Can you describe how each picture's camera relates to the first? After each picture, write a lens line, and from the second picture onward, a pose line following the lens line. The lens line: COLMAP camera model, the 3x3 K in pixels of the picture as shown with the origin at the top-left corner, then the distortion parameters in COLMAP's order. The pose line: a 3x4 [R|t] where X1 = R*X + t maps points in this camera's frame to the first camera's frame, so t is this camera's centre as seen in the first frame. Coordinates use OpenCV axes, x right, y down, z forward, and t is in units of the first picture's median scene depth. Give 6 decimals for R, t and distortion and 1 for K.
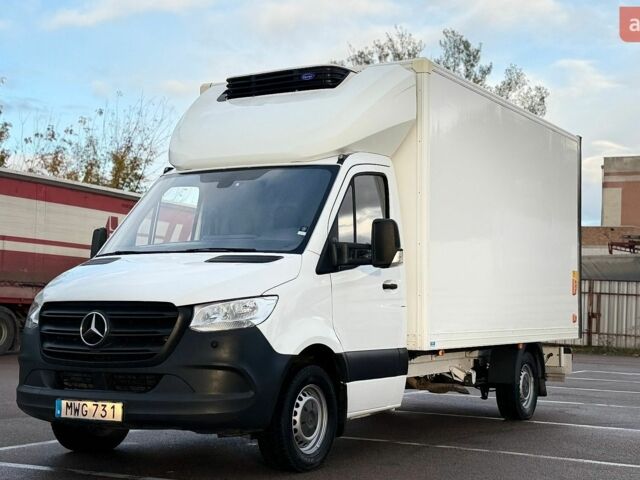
lens RADIAL K [[1058.2, 0, 317.6], [0, 1058.2, 240.8], [0, 0, 1]] dist [0.114843, 0.000000]
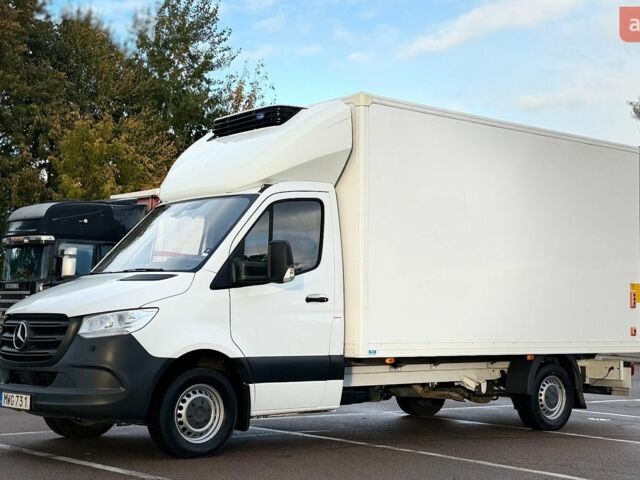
lens RADIAL K [[1058.2, 0, 317.7], [0, 1058.2, 236.1], [0, 0, 1]] dist [0.114843, 0.000000]
pose [[0.941799, -0.027528, -0.335048, 0.491158], [0.020578, 0.999493, -0.024276, 0.003486], [0.335547, 0.015969, 0.941888, -0.058944]]
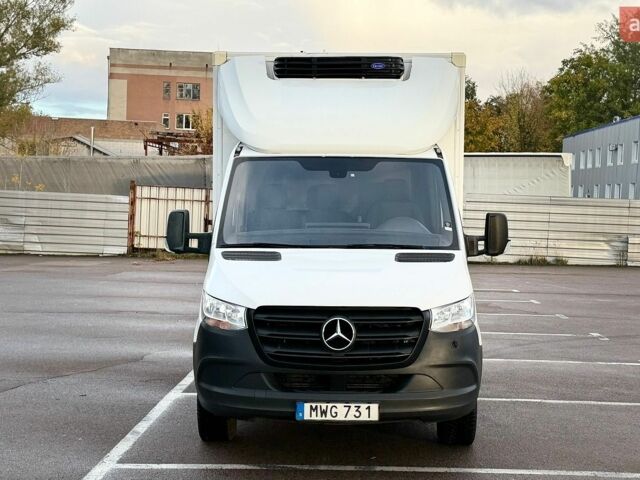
lens RADIAL K [[1058.2, 0, 320.1], [0, 1058.2, 244.1], [0, 0, 1]] dist [0.114843, 0.000000]
pose [[0.874440, -0.021531, 0.484655, -0.657521], [-0.034375, 0.993754, 0.106169, -0.102734], [-0.483914, -0.109499, 0.868238, 0.111596]]
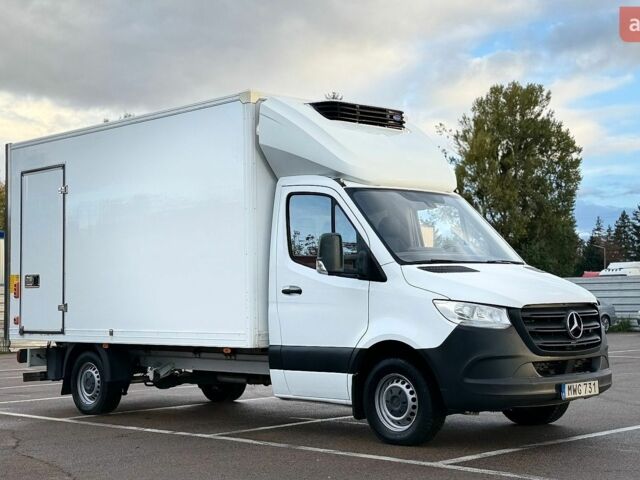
lens RADIAL K [[1058.2, 0, 322.5], [0, 1058.2, 235.8], [0, 0, 1]] dist [0.114843, 0.000000]
pose [[0.272982, 0.043682, 0.961027, -1.373084], [-0.039456, 0.998636, -0.034184, 0.029100], [-0.961210, -0.028587, 0.274333, 0.857149]]
